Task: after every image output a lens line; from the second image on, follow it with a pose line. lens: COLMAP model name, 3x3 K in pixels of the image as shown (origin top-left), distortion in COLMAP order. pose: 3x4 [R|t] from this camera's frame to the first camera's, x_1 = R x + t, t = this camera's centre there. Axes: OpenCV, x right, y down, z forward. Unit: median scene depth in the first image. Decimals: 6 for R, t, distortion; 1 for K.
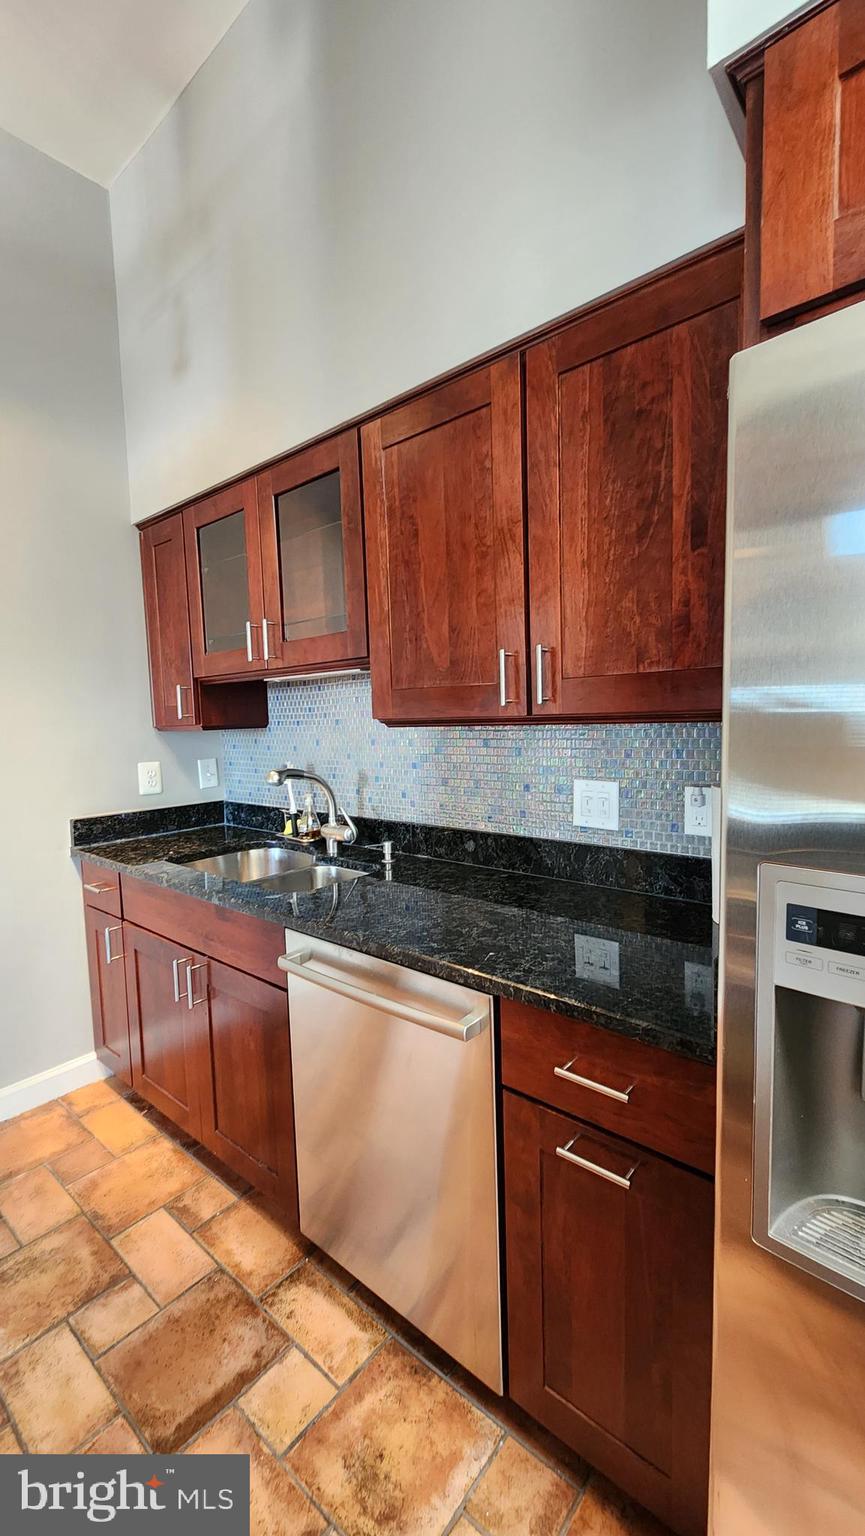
lens RADIAL K [[628.4, 0, 433.2], [0, 628.4, 764.4], [0, 0, 1]] dist [0.003733, -0.003154]
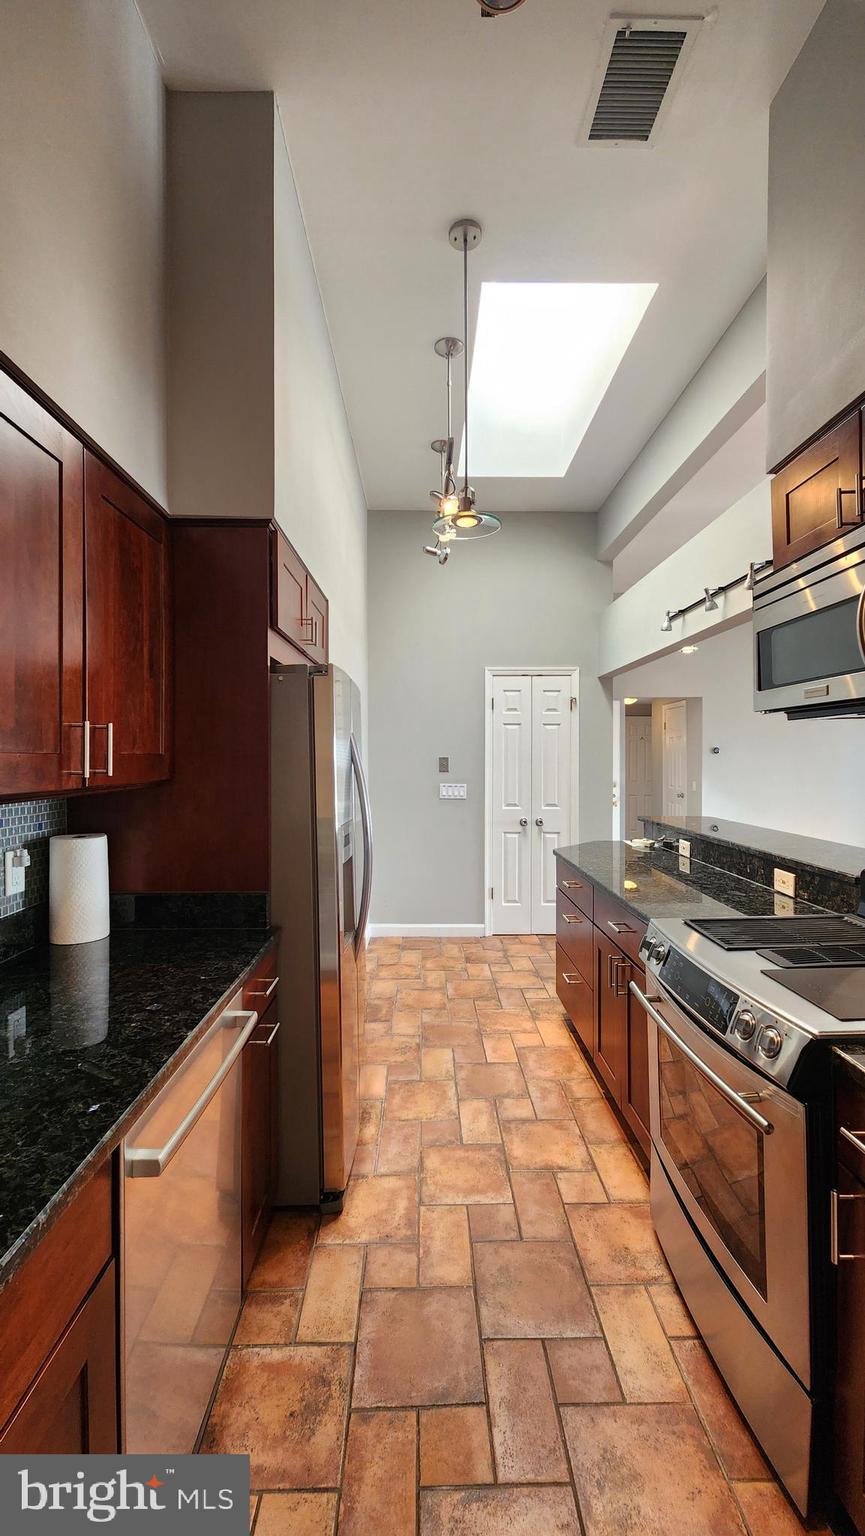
lens RADIAL K [[628.4, 0, 426.1], [0, 628.4, 761.5], [0, 0, 1]] dist [0.003733, -0.003154]
pose [[-0.655582, 0.021421, 0.754820, -0.841001], [0.079118, 0.996044, 0.040449, -0.100133], [-0.750967, 0.086237, -0.654684, 1.071729]]
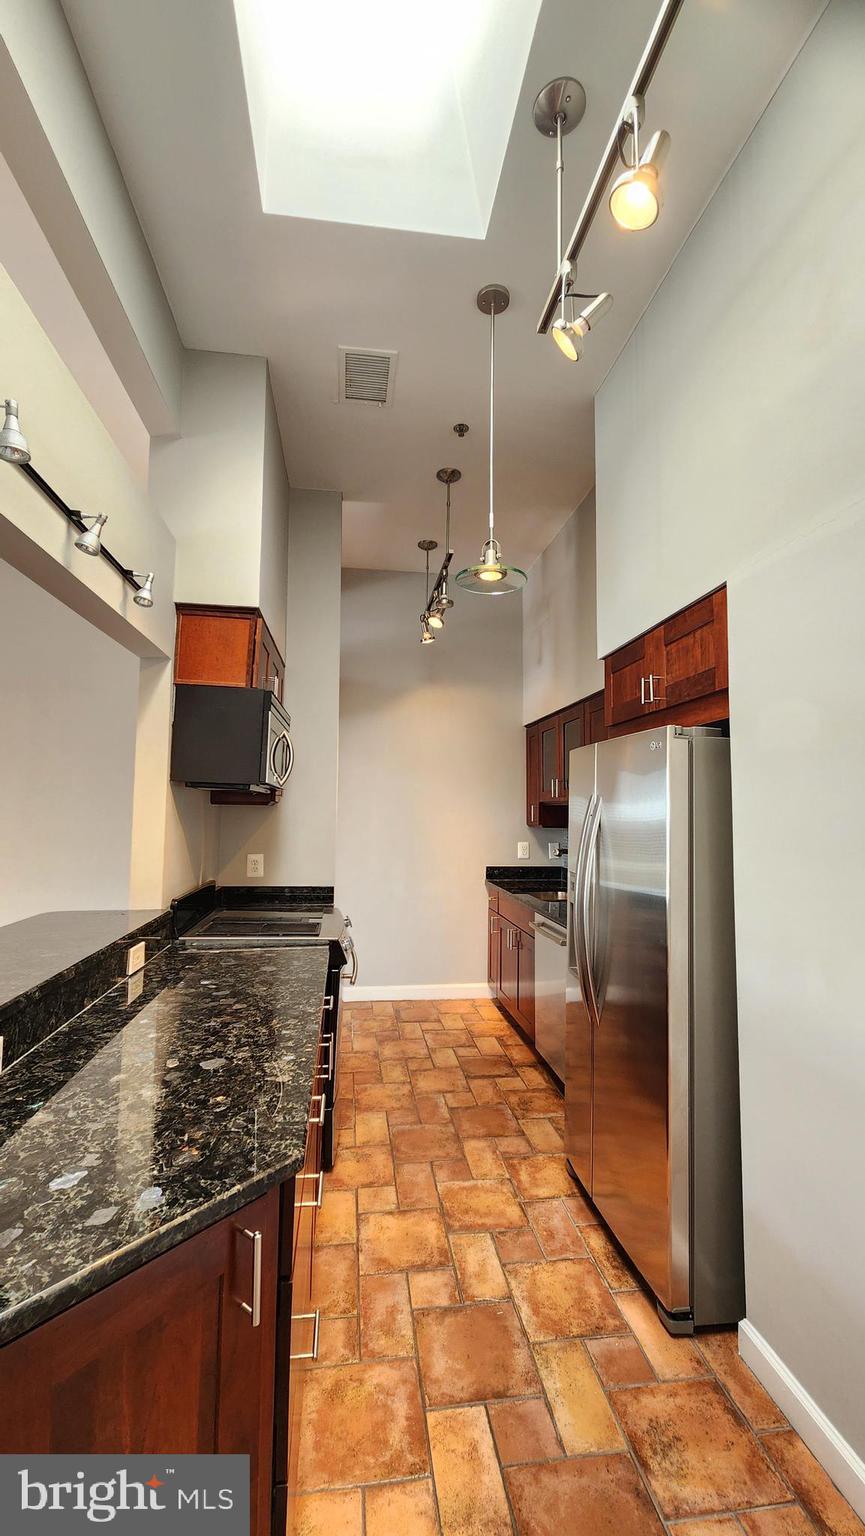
lens RADIAL K [[628.4, 0, 434.1], [0, 628.4, 759.1], [0, 0, 1]] dist [0.003733, -0.003154]
pose [[0.749427, -0.017197, -0.661864, 1.034787], [-0.086236, 0.988611, -0.123332, 0.007597], [0.656447, 0.149505, 0.739409, -1.090148]]
